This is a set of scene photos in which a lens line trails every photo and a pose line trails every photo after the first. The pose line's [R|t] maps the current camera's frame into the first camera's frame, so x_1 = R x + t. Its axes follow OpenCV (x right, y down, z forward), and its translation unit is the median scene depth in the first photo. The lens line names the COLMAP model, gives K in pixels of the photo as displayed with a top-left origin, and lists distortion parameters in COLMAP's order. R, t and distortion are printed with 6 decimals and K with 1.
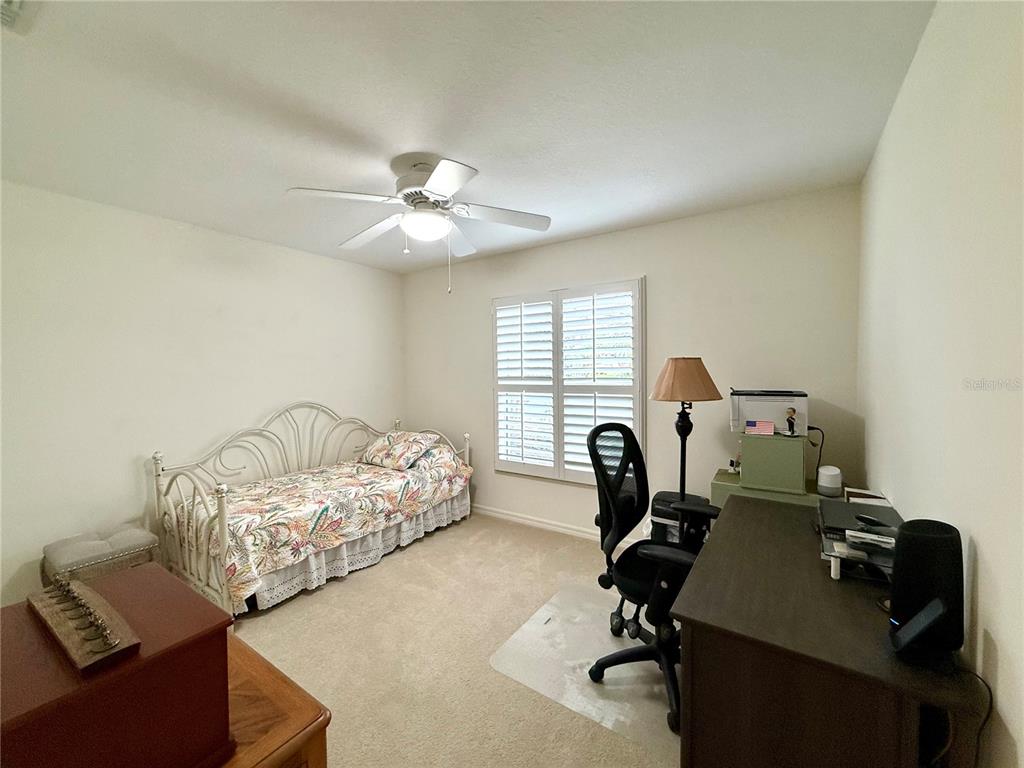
lens RADIAL K [[414.1, 0, 511.6], [0, 414.1, 382.2], [0, 0, 1]] dist [0.005765, 0.000520]
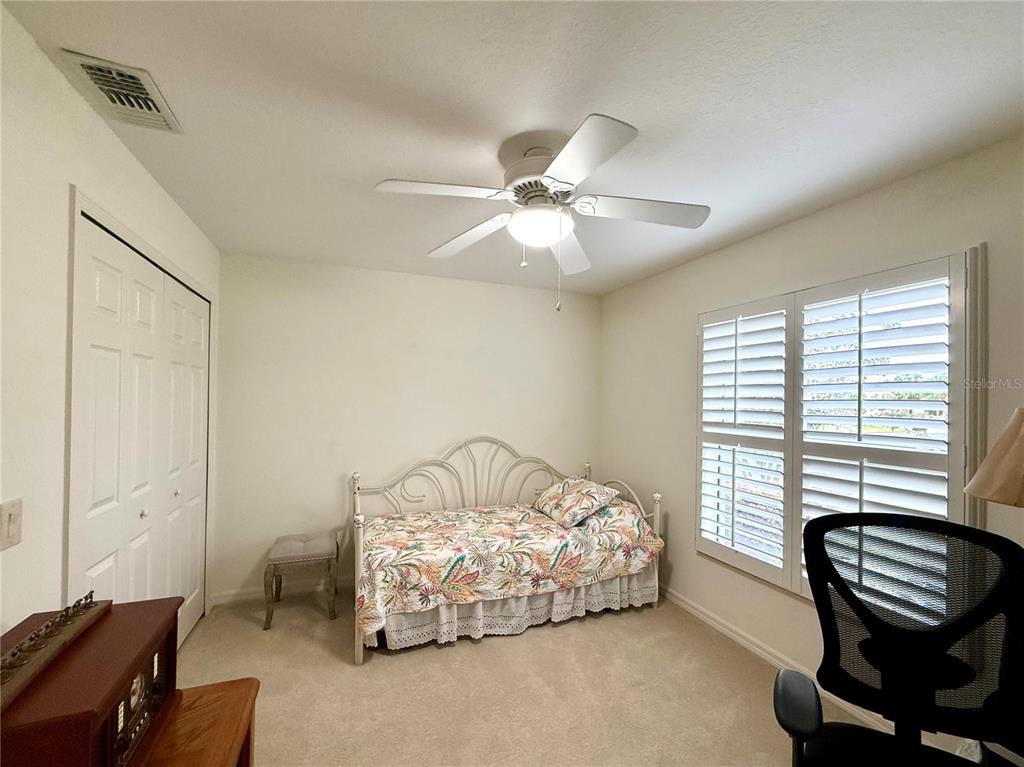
lens RADIAL K [[435.5, 0, 510.6], [0, 435.5, 400.9], [0, 0, 1]] dist [0.001296, 0.000106]
pose [[0.818680, 0.029724, -0.573481, 0.148037], [-0.047487, 0.998743, -0.016024, -0.024314], [0.572284, 0.040351, 0.819062, 0.220687]]
